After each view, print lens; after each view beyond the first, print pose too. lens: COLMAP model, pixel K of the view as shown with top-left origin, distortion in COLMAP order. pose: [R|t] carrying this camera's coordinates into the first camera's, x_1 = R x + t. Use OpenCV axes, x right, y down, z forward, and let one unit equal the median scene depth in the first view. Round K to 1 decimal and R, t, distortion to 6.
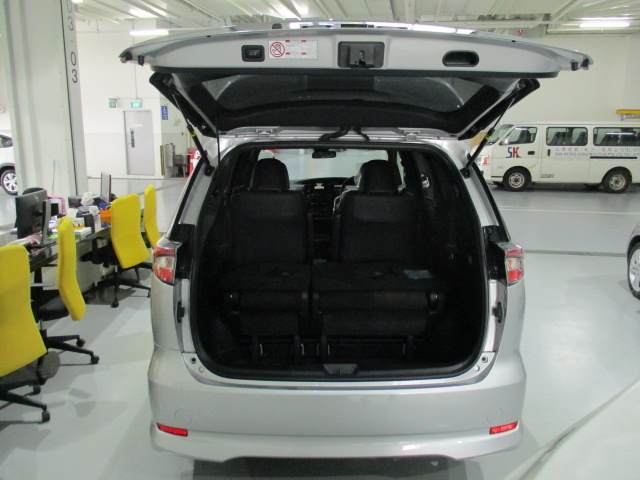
lens RADIAL K [[535.9, 0, 320.0], [0, 535.9, 240.0], [0, 0, 1]] dist [-0.029813, 0.003226]
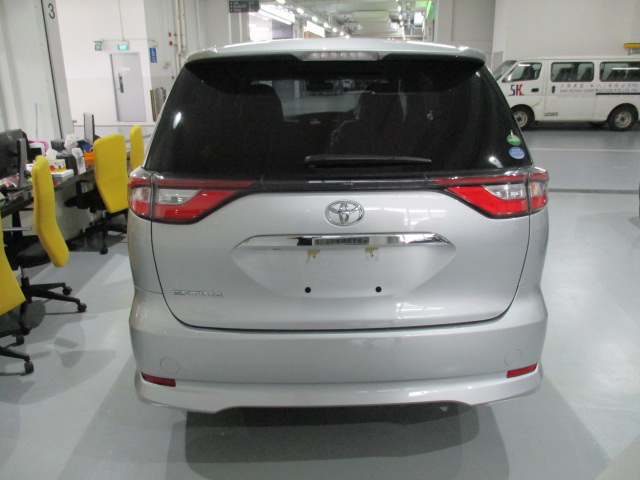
lens RADIAL K [[535.9, 0, 320.0], [0, 535.9, 240.0], [0, 0, 1]] dist [-0.029813, 0.003226]
pose [[0.999817, -0.018990, 0.002235, 0.000422], [0.018682, 0.995059, 0.097508, 0.015818], [-0.004076, -0.097448, 0.995232, 0.052169]]
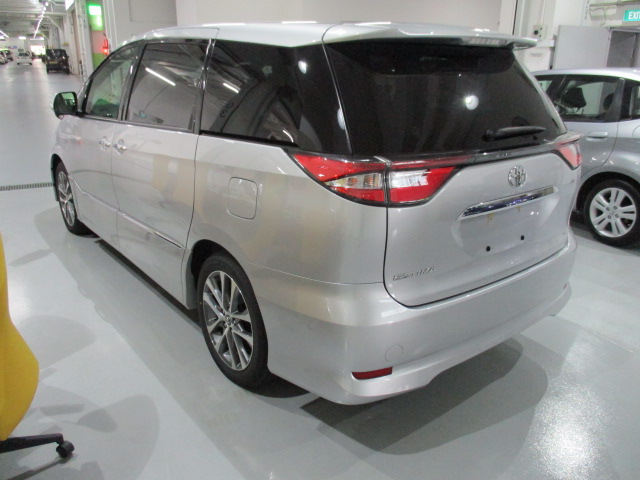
lens RADIAL K [[535.9, 0, 320.0], [0, 535.9, 240.0], [0, 0, 1]] dist [-0.029813, 0.003226]
pose [[0.791469, -0.194494, 0.579439, -0.371201], [0.114958, 0.978470, 0.171408, -0.008792], [-0.600302, -0.069053, 0.796787, 0.167631]]
